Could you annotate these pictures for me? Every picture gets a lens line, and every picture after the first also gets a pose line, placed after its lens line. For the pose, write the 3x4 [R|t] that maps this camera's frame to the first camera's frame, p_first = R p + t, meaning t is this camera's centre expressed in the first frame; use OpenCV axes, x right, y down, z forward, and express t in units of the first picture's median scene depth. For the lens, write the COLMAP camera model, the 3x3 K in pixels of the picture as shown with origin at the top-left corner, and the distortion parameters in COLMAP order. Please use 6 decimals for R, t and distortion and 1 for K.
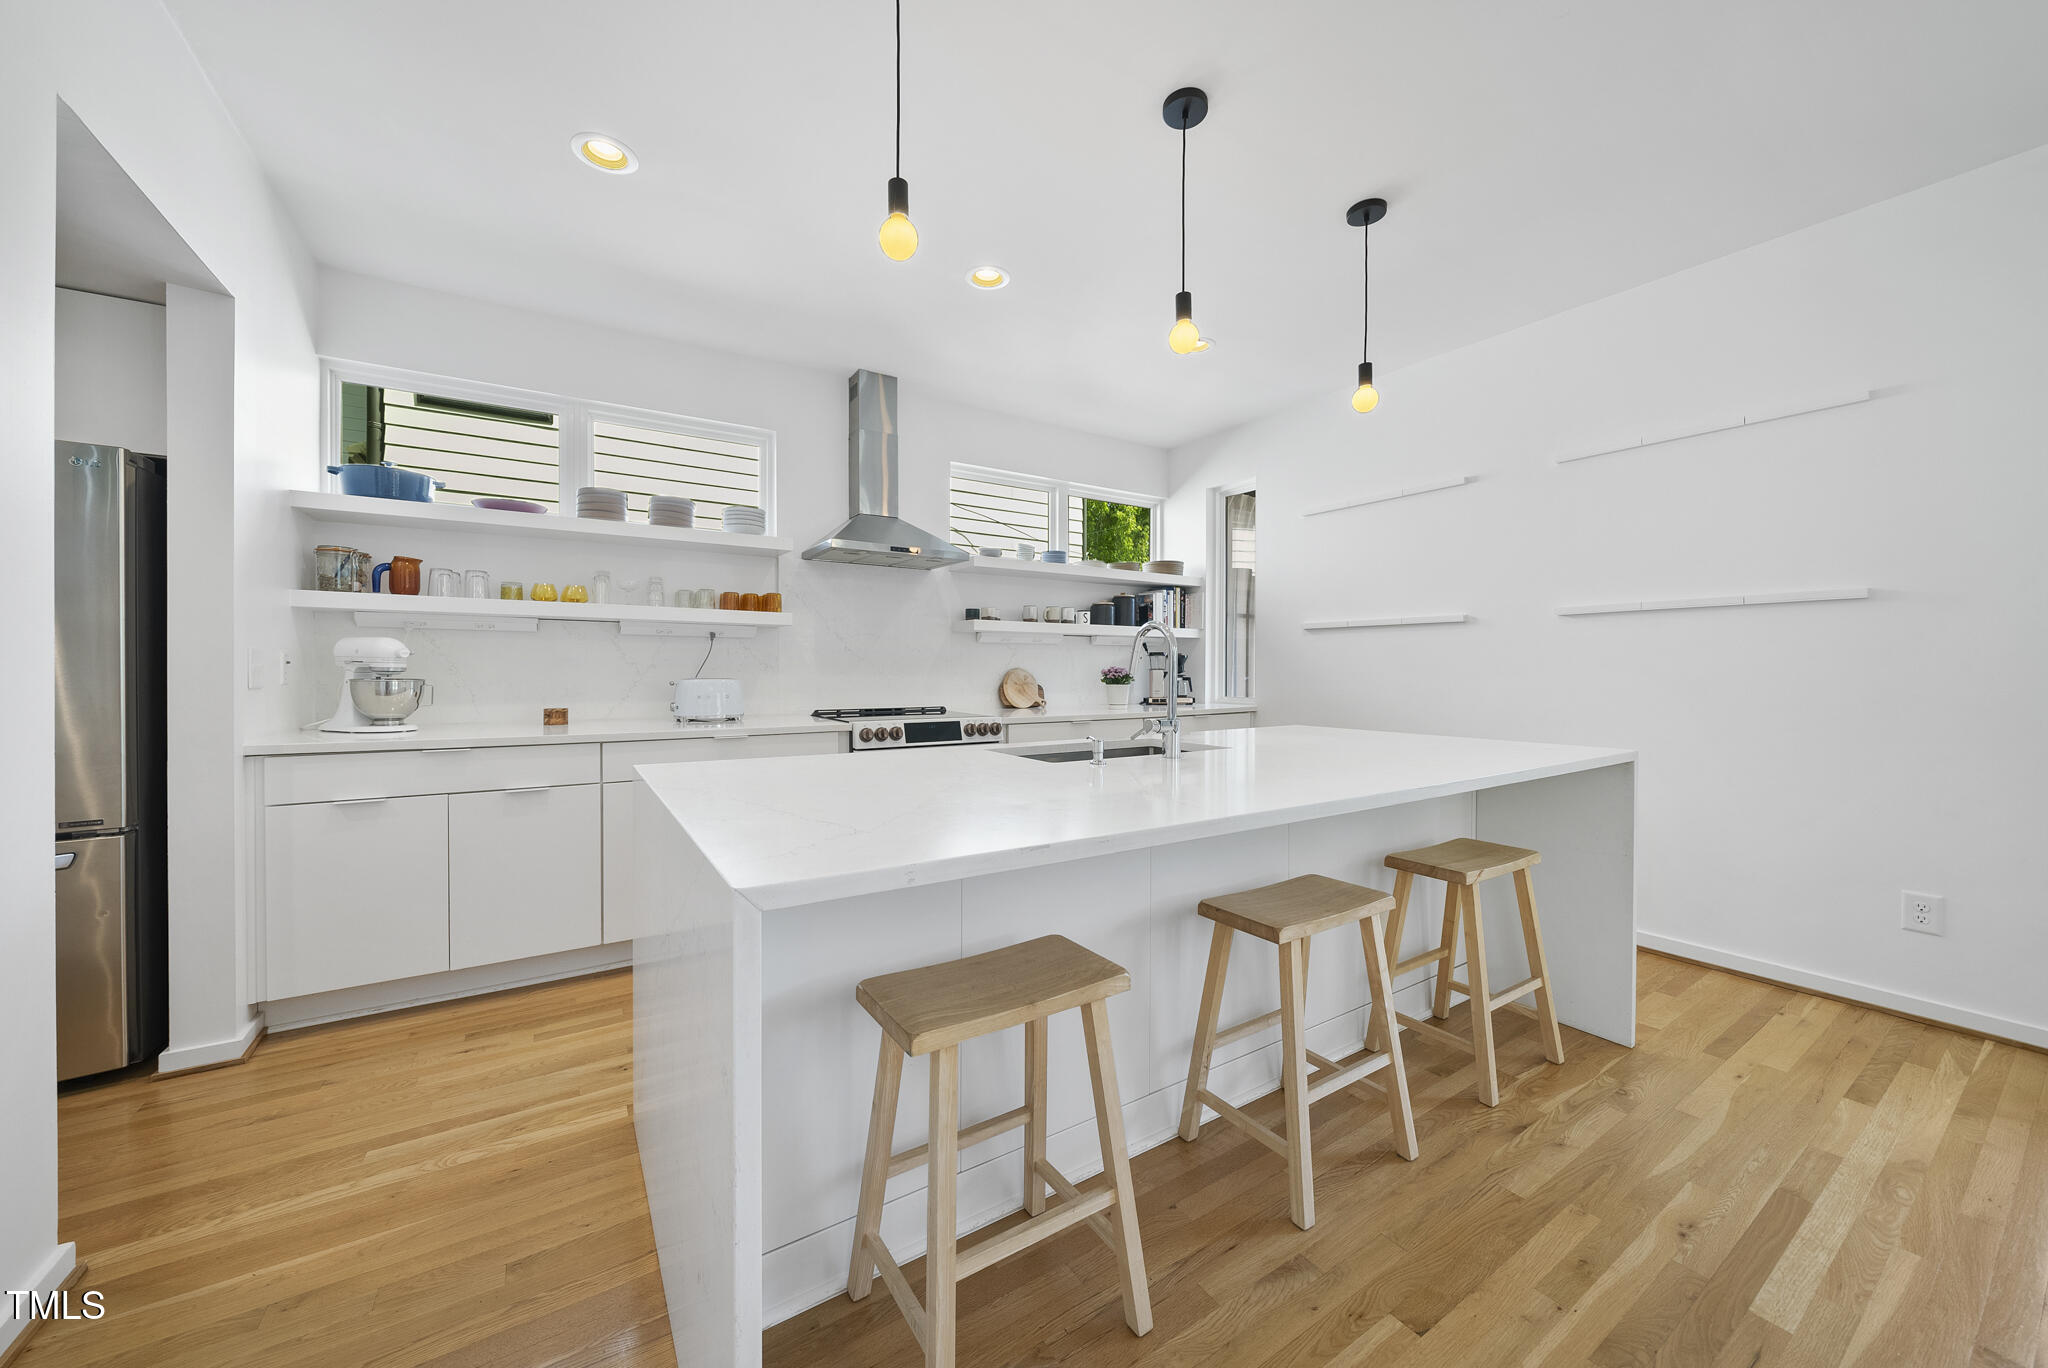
lens RADIAL K [[727.5, 0, 998.1], [0, 727.5, 675.1], [0, 0, 1]] dist [-0.001487, -0.000018]
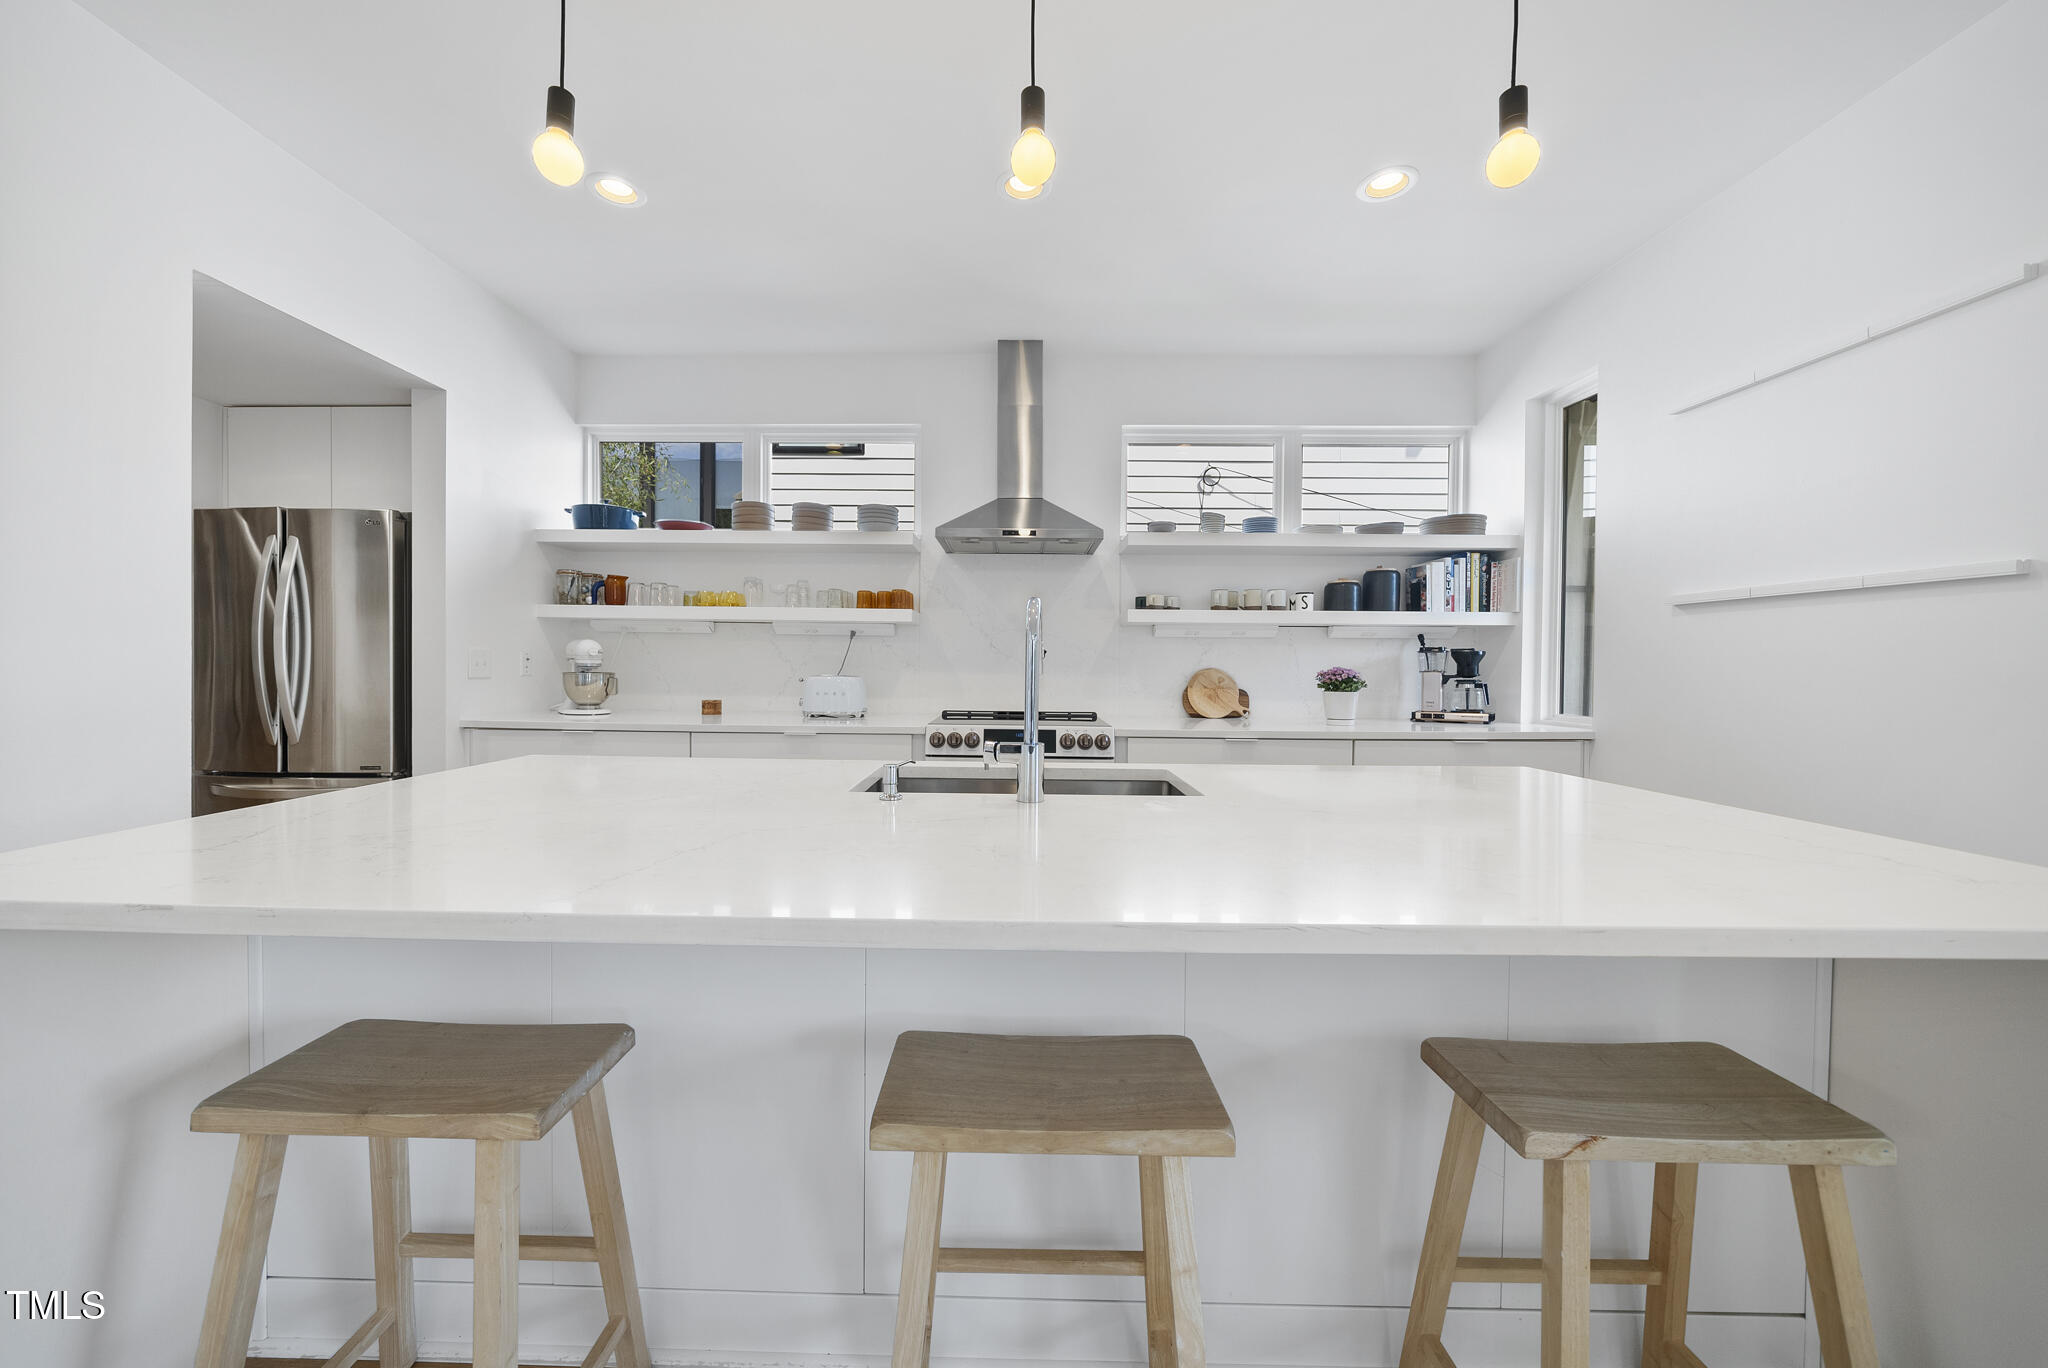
lens RADIAL K [[727.5, 0, 998.1], [0, 727.5, 675.1], [0, 0, 1]] dist [-0.001487, -0.000018]
pose [[0.841690, 0.011272, -0.539843, 0.301535], [-0.011881, 0.999927, 0.002354, -0.001248], [0.539830, 0.004433, 0.841762, 0.223030]]
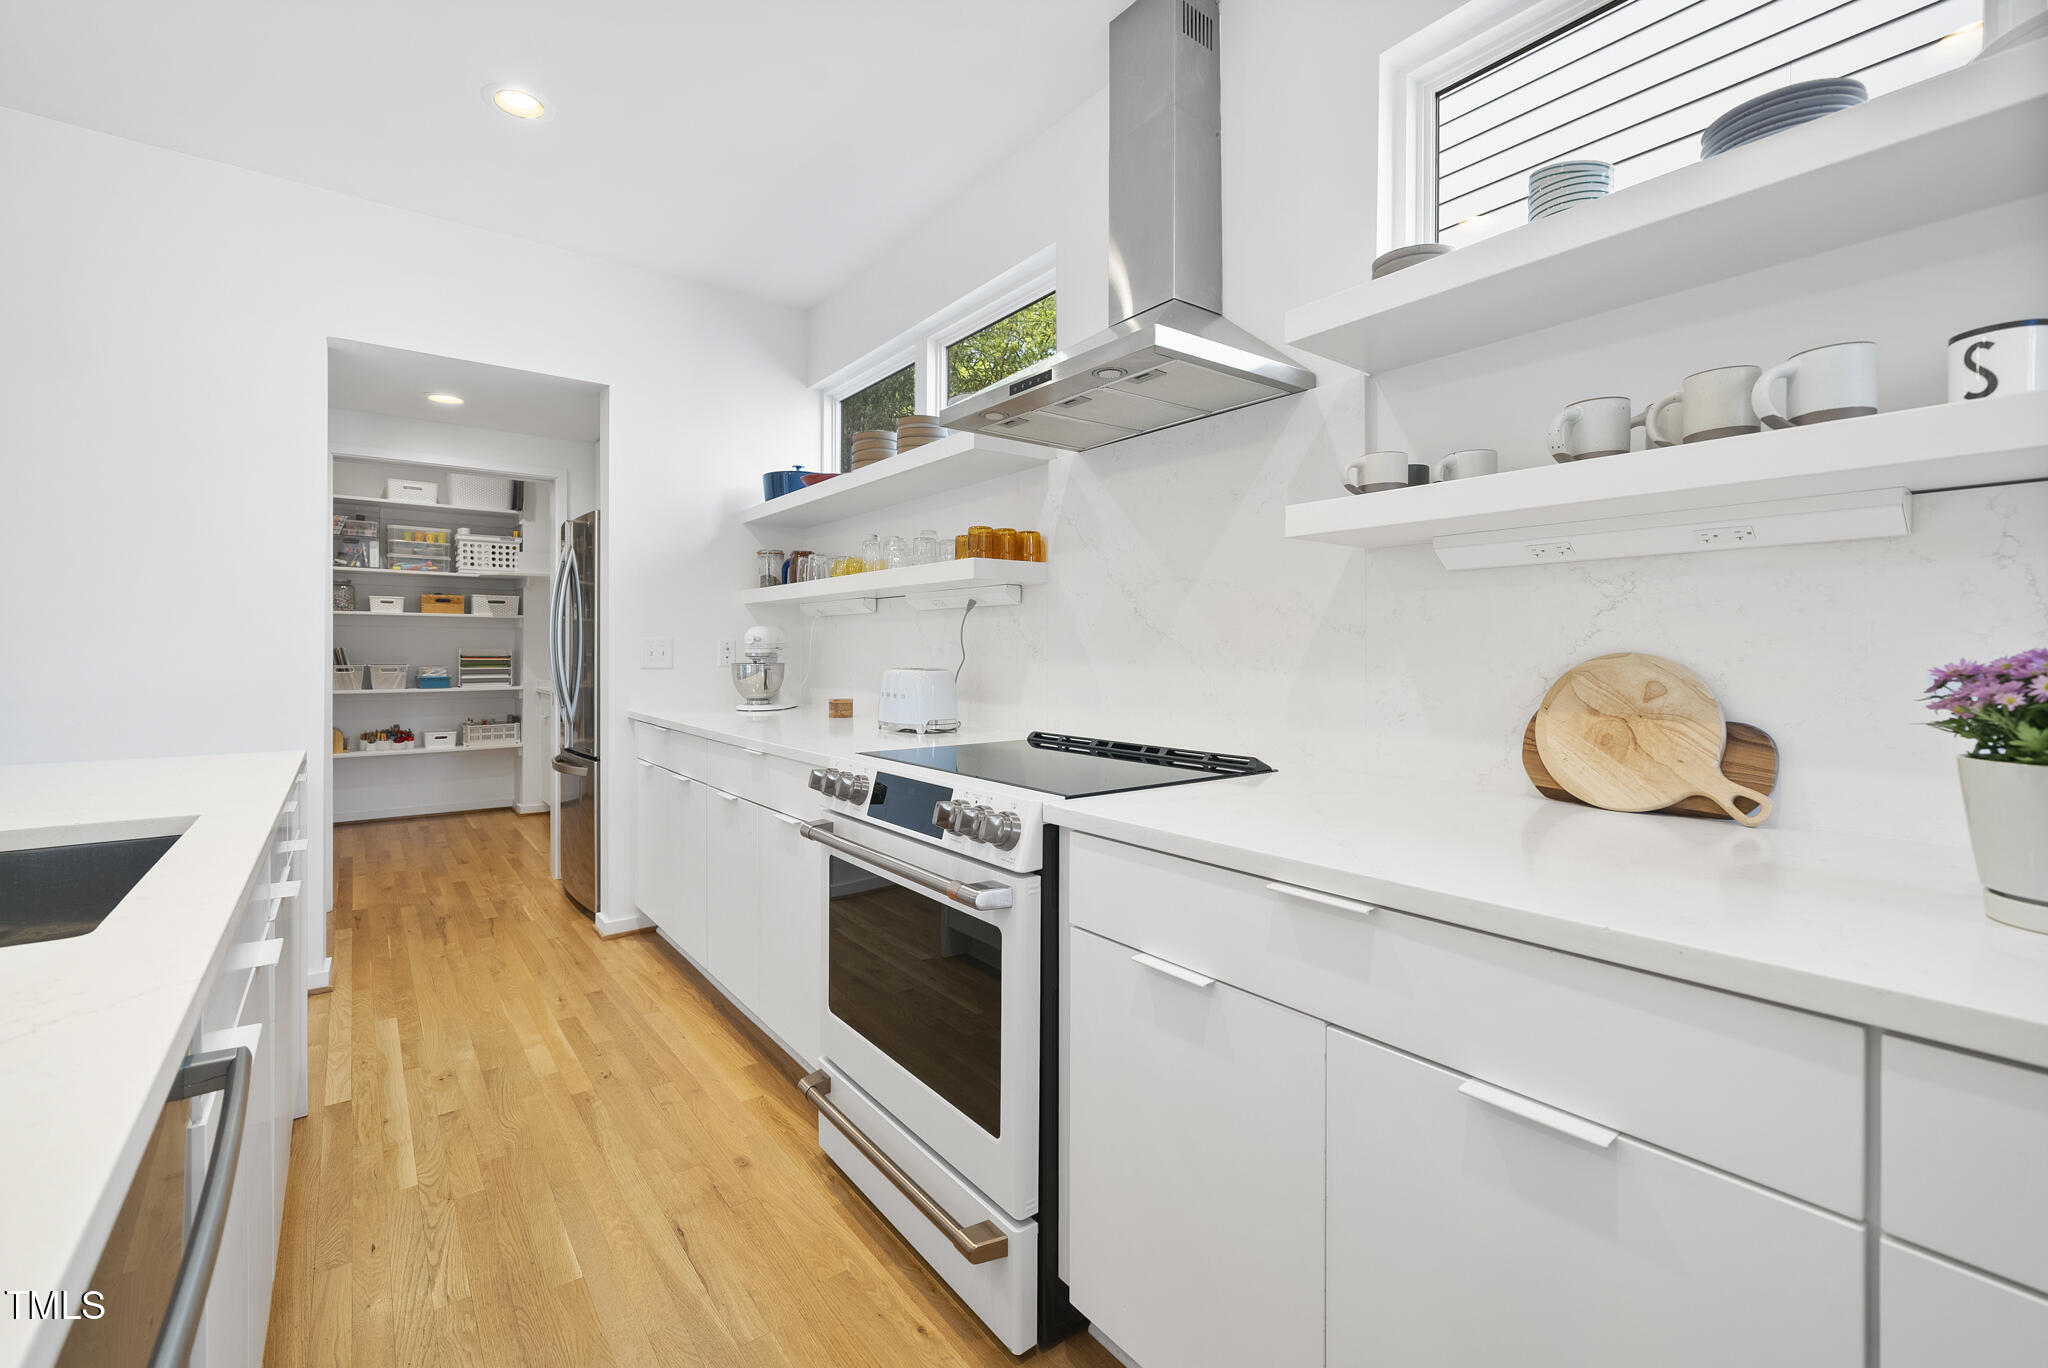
lens RADIAL K [[862.7, 0, 1001.6], [0, 862.7, 657.5], [0, 0, 1]] dist [0.000056, 0.000023]
pose [[0.097860, 0.000614, -0.995200, 0.355427], [-0.013389, 0.999910, -0.000699, -0.005372], [0.995110, 0.013393, 0.097860, 0.857025]]
